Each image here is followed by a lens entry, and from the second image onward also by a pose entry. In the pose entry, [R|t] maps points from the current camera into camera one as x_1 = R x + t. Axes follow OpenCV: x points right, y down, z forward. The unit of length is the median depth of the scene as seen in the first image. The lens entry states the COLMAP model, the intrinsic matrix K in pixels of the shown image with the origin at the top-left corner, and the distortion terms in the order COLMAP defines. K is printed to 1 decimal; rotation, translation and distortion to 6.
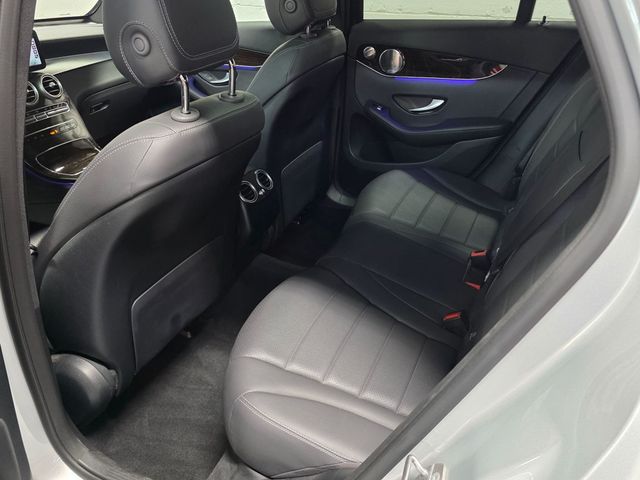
lens RADIAL K [[554.8, 0, 320.0], [0, 554.8, 240.0], [0, 0, 1]] dist [0.141994, -0.198540]
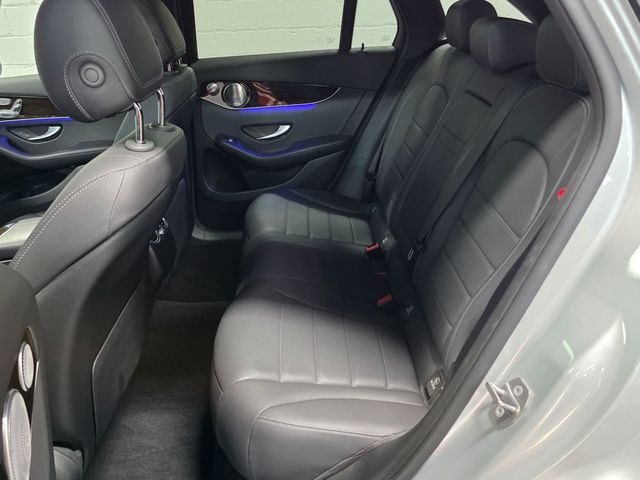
lens RADIAL K [[554.8, 0, 320.0], [0, 554.8, 240.0], [0, 0, 1]] dist [0.141994, -0.198540]
pose [[0.898067, -0.199716, 0.391904, -0.211235], [0.232940, 0.971725, -0.038601, 0.024940], [-0.373114, 0.125956, 0.919196, 0.011497]]
